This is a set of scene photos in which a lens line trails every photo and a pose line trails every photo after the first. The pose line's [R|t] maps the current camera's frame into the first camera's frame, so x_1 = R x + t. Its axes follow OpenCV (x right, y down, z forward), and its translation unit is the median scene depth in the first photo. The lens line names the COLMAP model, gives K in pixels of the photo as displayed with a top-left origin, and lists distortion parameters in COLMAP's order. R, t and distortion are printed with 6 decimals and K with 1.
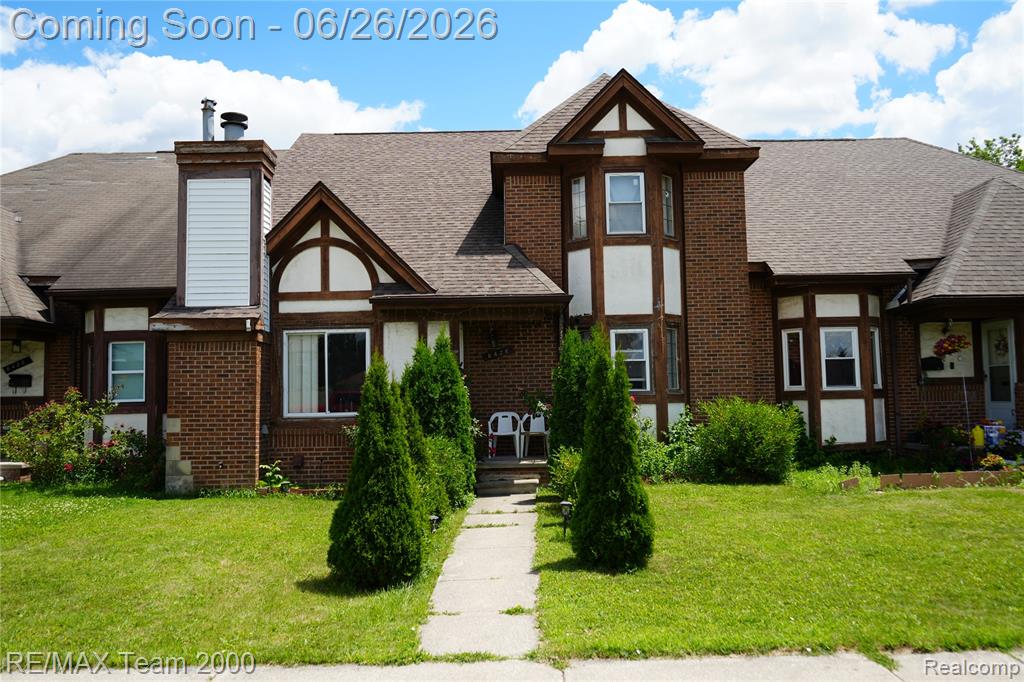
lens RADIAL K [[813.3, 0, 511.3], [0, 813.3, 339.0], [0, 0, 1]] dist [-0.018837, 0.014432]
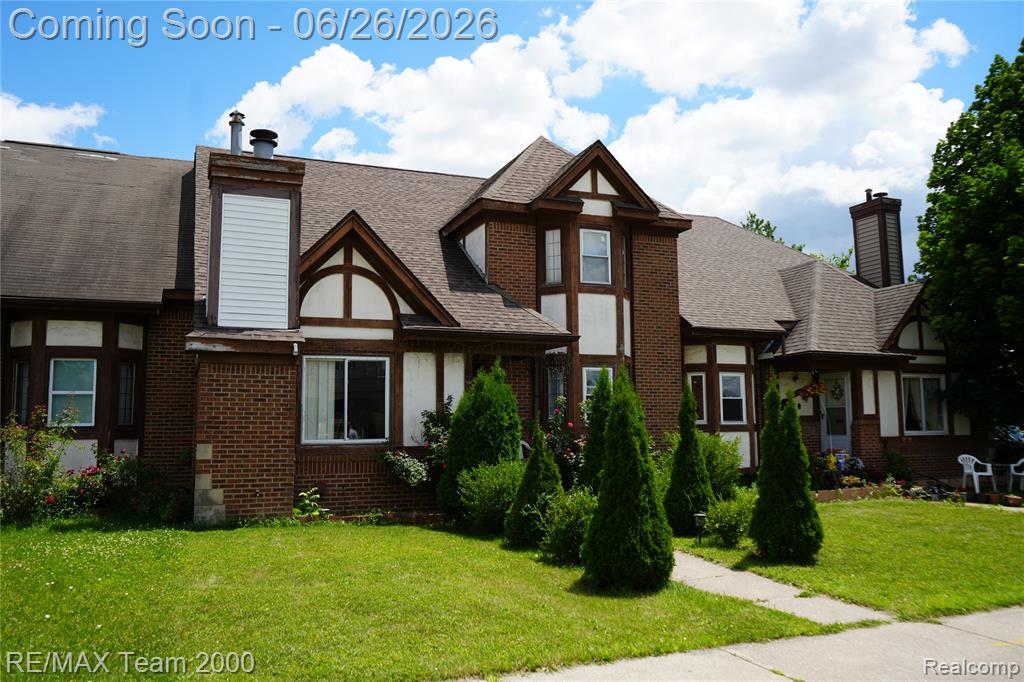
lens RADIAL K [[813.3, 0, 467.9], [0, 813.3, 340.7], [0, 0, 1]] dist [-0.018837, 0.014432]
pose [[0.930670, 0.051380, 0.362233, -0.448944], [-0.036530, 0.998192, -0.047732, 0.011369], [-0.364031, 0.031190, 0.930864, 0.010405]]
